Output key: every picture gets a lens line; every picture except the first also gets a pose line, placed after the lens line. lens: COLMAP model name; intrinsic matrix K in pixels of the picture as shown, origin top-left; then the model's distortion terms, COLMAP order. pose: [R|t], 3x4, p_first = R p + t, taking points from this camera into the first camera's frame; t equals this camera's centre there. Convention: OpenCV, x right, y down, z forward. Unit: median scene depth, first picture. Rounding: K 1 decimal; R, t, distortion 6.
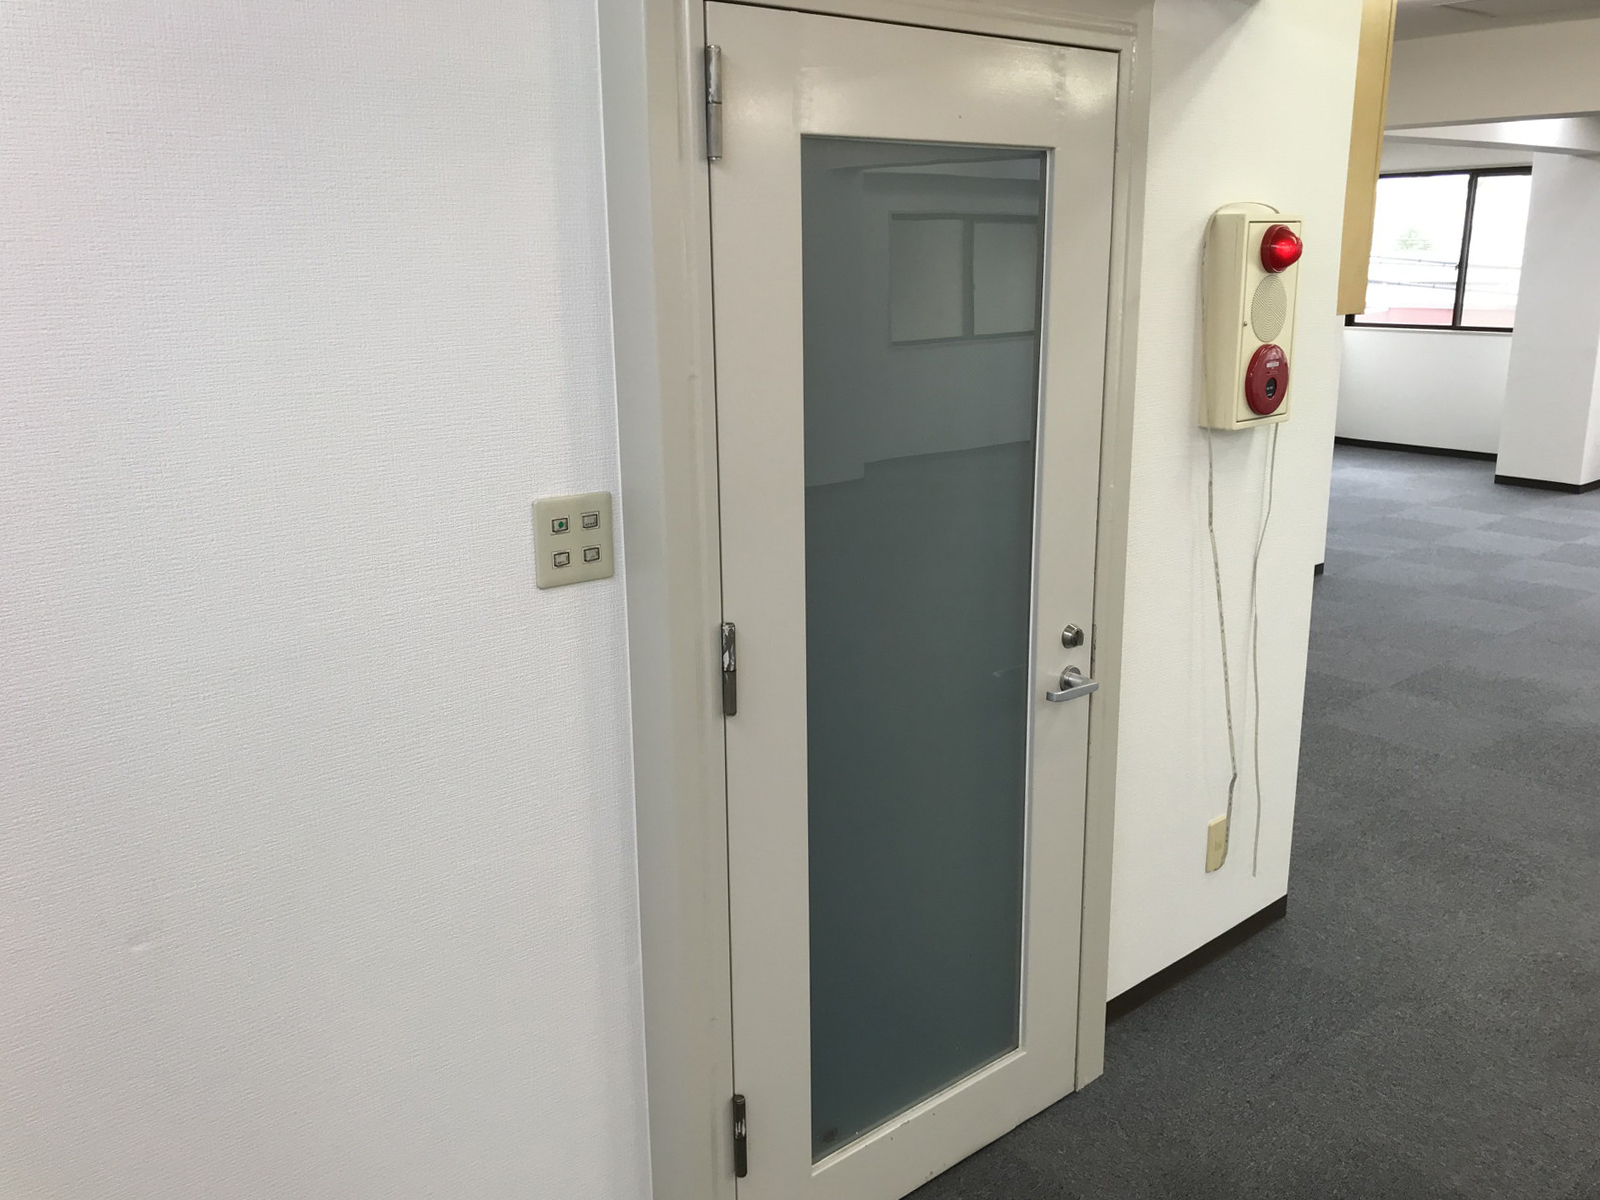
lens RADIAL K [[1339.9, 0, 801.6], [0, 1339.9, 602.7], [0, 0, 1]] dist [-0.003291, 0.004867]
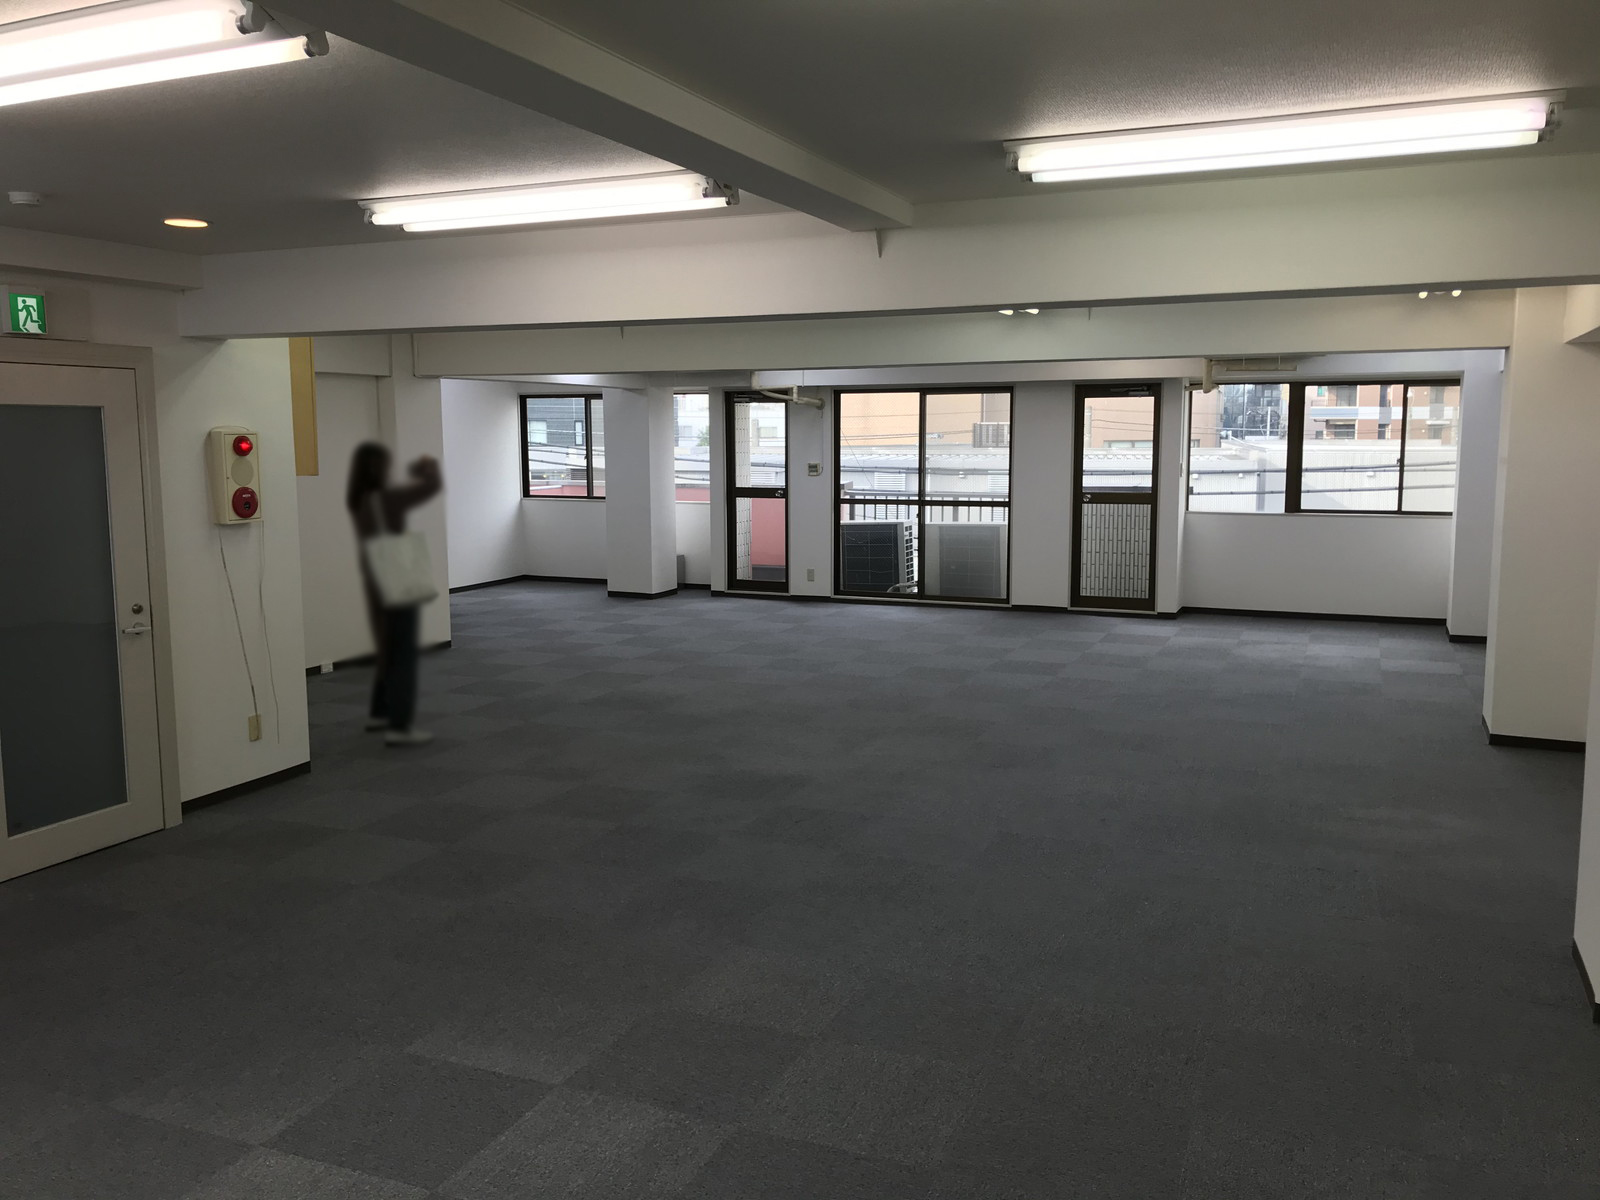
lens RADIAL K [[1339.9, 0, 801.6], [0, 1339.9, 593.1], [0, 0, 1]] dist [-0.003291, 0.004867]
pose [[0.904132, -0.043635, 0.425019, 0.231135], [0.105500, 0.986768, -0.123119, 0.363581], [-0.414023, 0.156155, 0.896773, -1.396923]]
